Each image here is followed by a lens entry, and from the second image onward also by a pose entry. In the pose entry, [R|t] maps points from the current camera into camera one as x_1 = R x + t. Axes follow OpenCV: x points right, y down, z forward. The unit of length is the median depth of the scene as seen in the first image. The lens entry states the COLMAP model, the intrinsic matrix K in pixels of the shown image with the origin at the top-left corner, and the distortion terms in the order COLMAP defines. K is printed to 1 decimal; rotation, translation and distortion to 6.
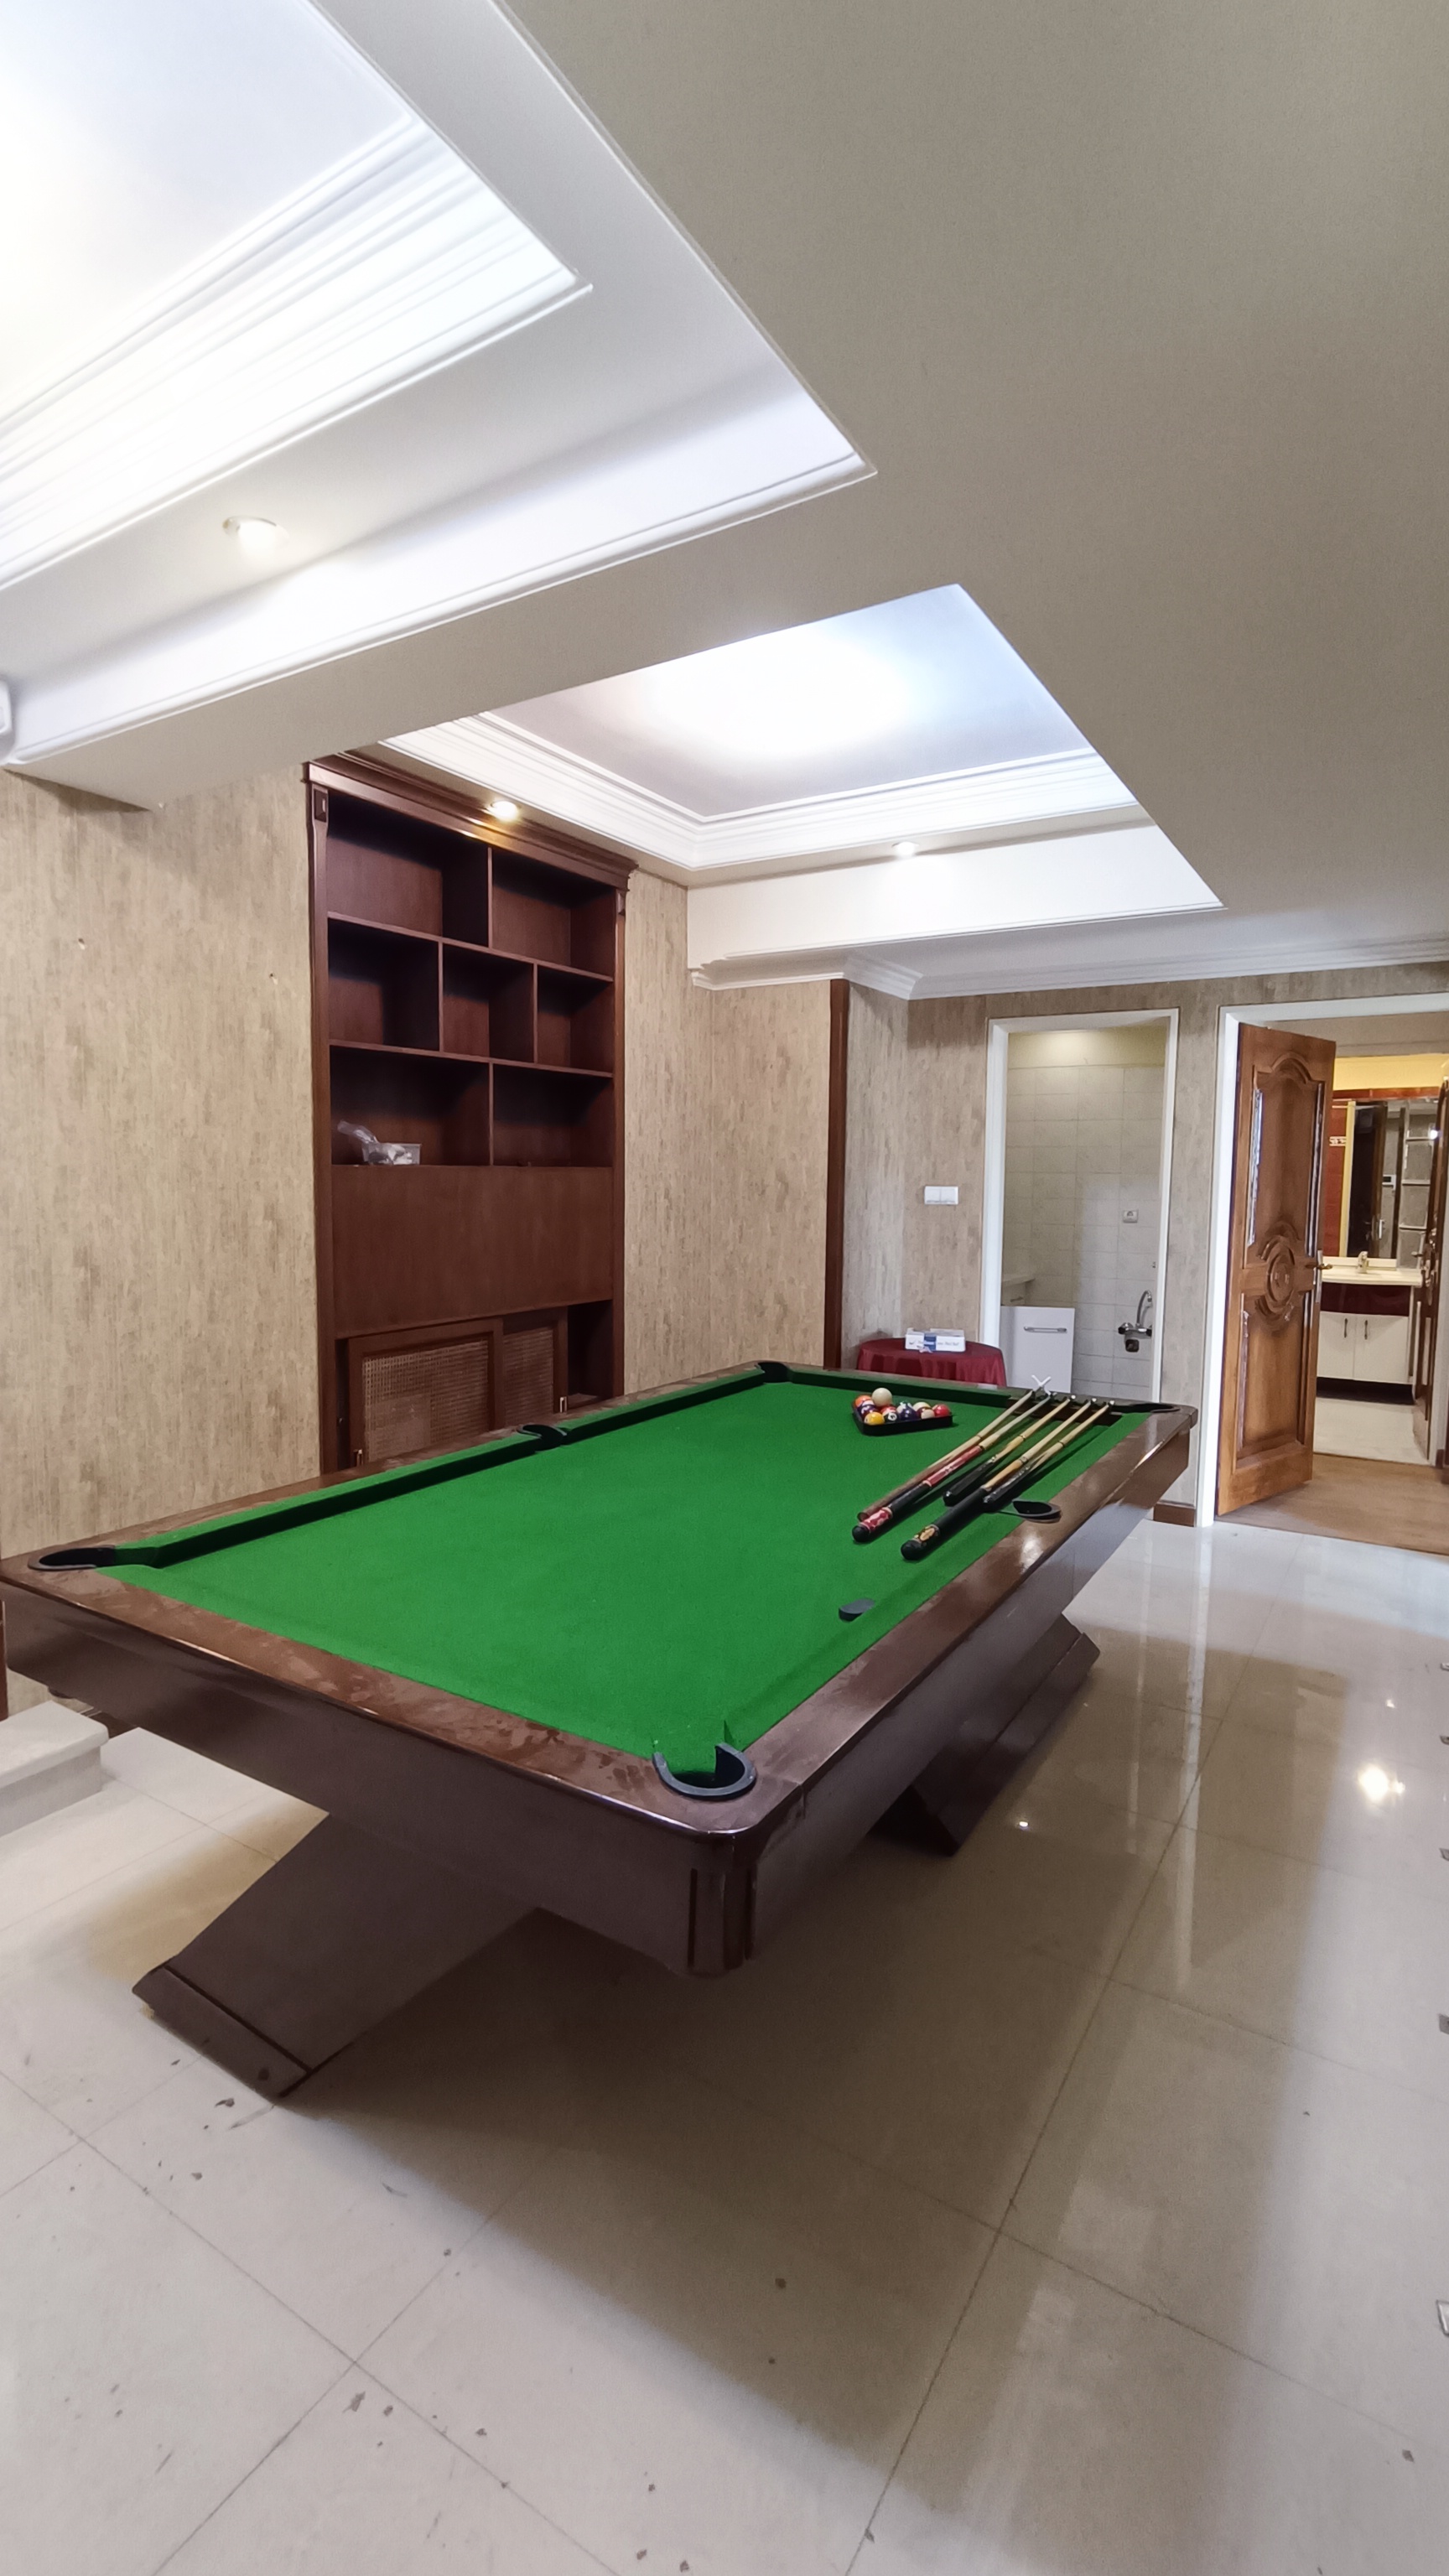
lens RADIAL K [[1163.5, 0, 721.0], [0, 1163.5, 1283.0], [0, 0, 1]] dist [-0.017257, 0.009012]
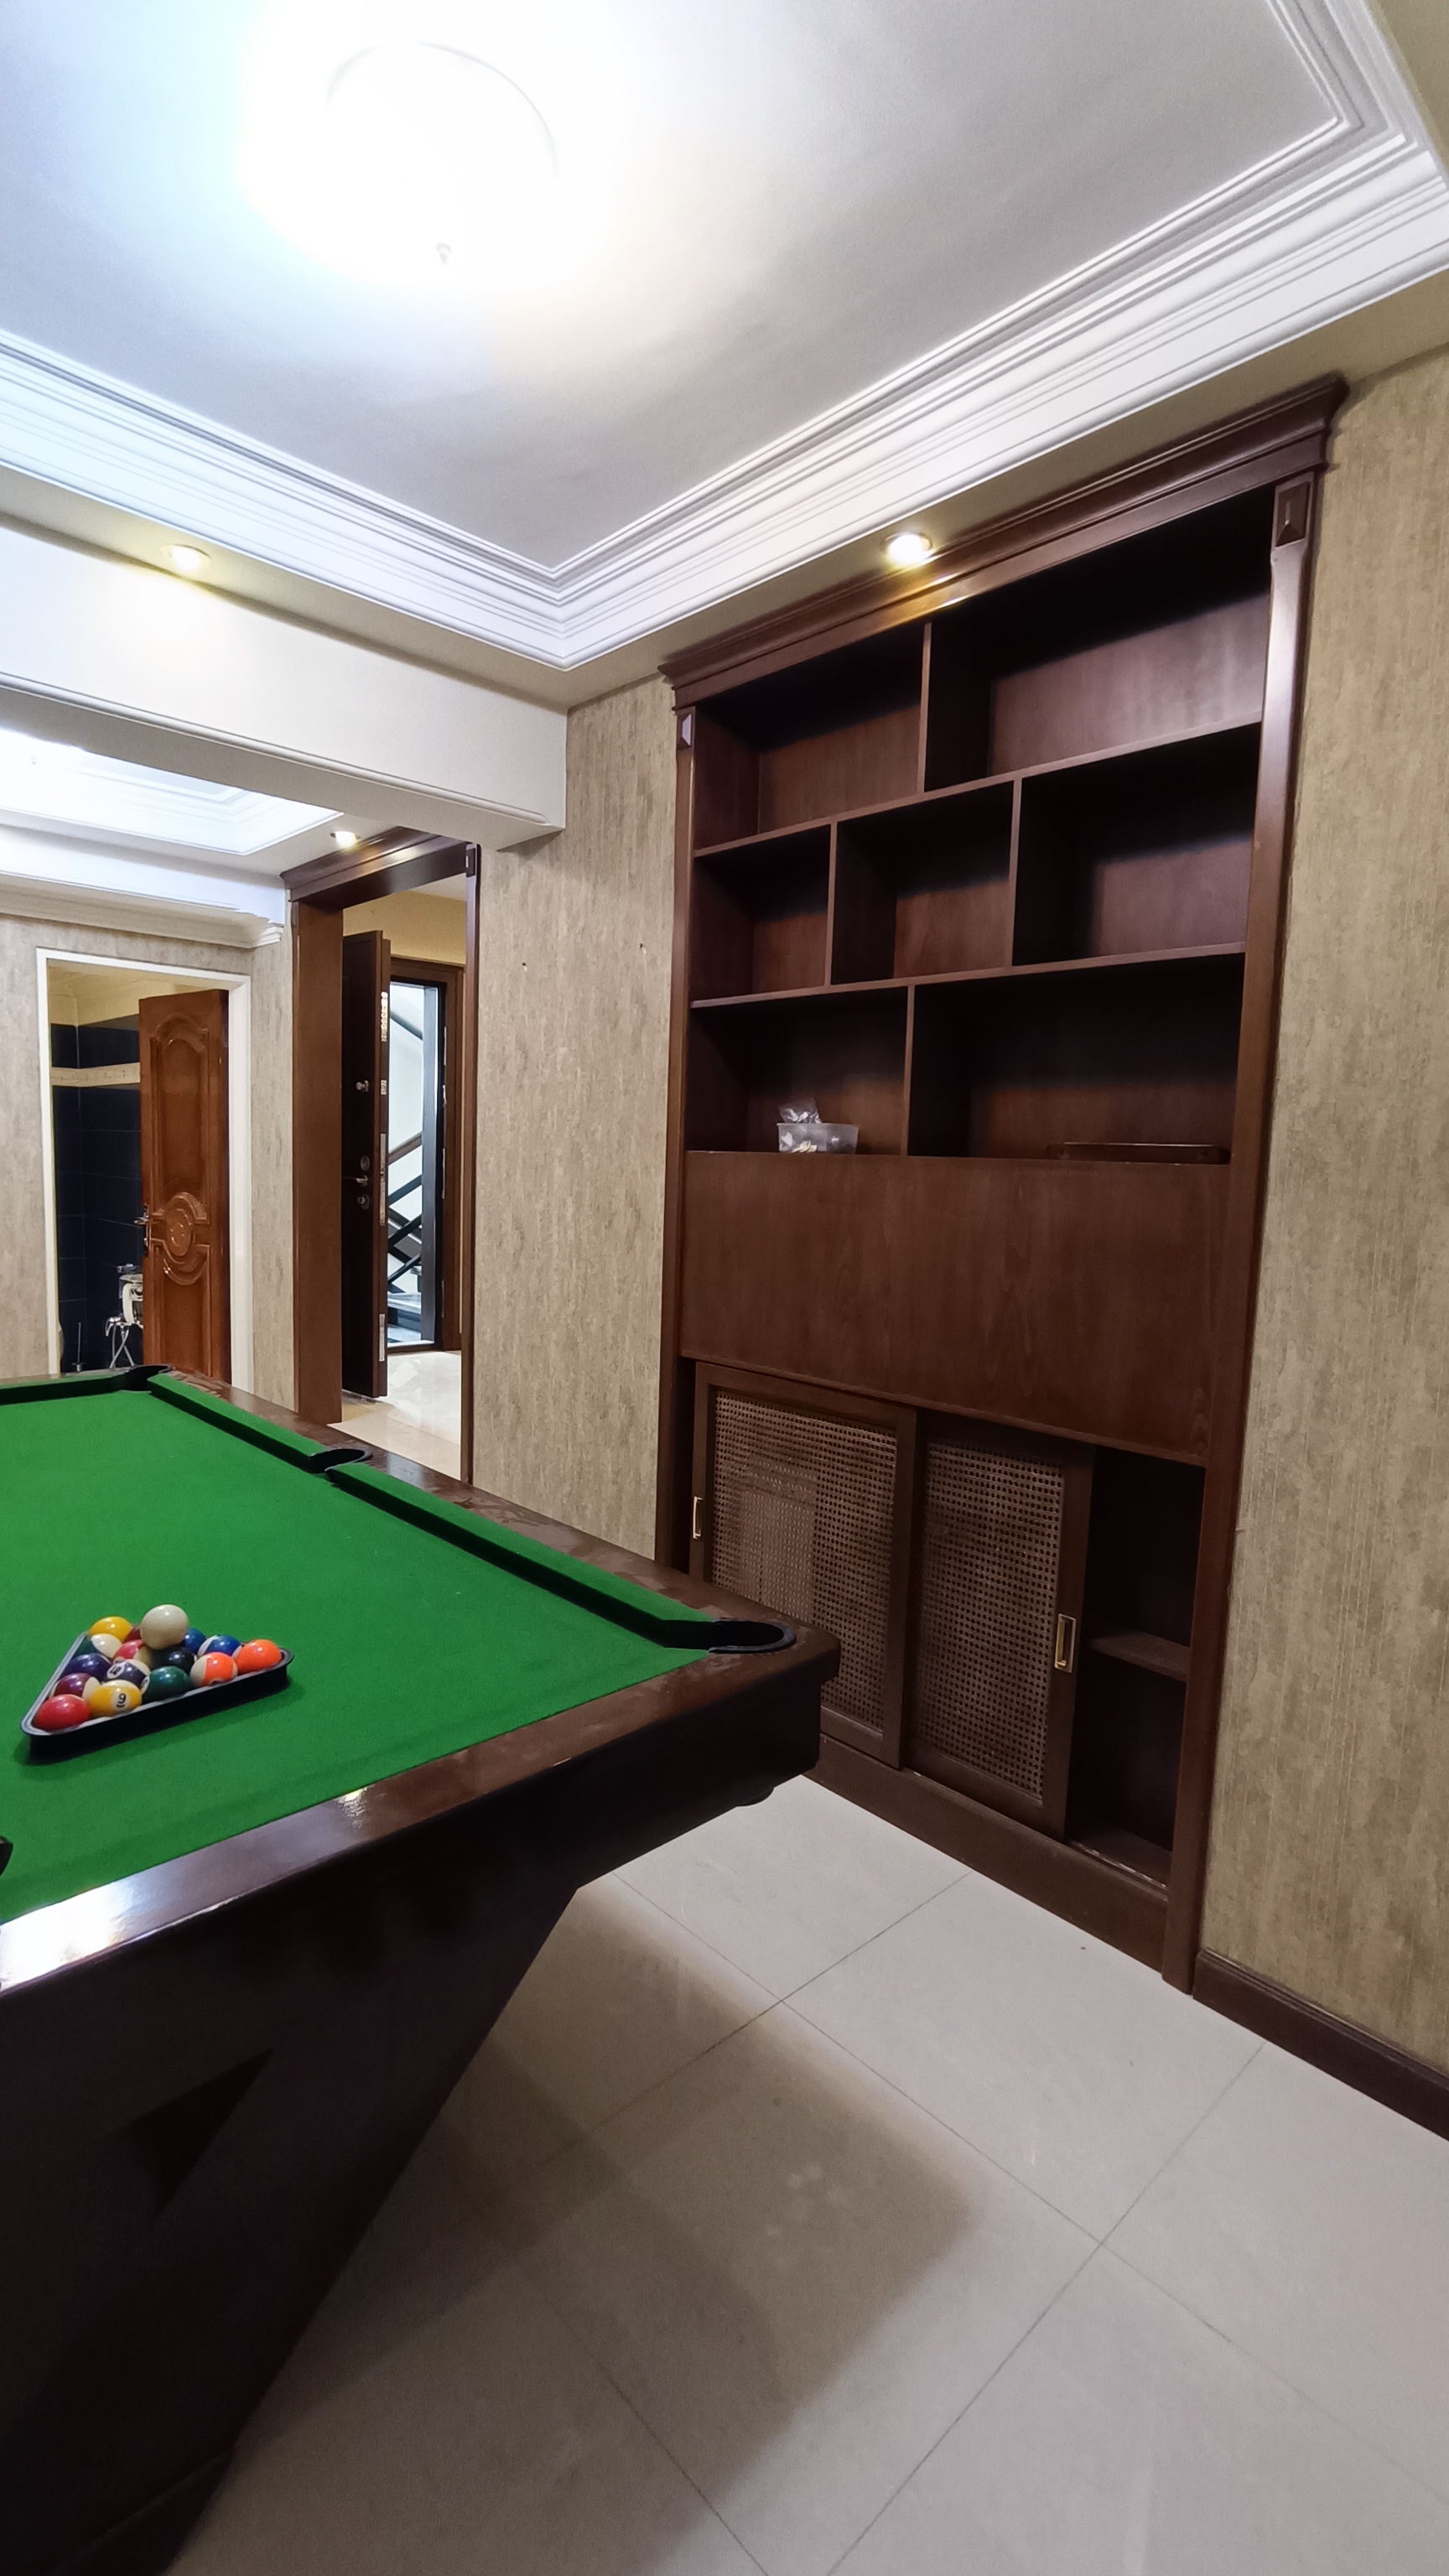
lens RADIAL K [[1163.5, 0, 721.0], [0, 1163.5, 1283.0], [0, 0, 1]] dist [-0.017257, 0.009012]
pose [[-0.232050, 0.077684, -0.969597, 0.449934], [-0.133777, 0.984785, 0.110917, -0.095693], [0.963461, 0.155448, -0.218127, 1.122958]]
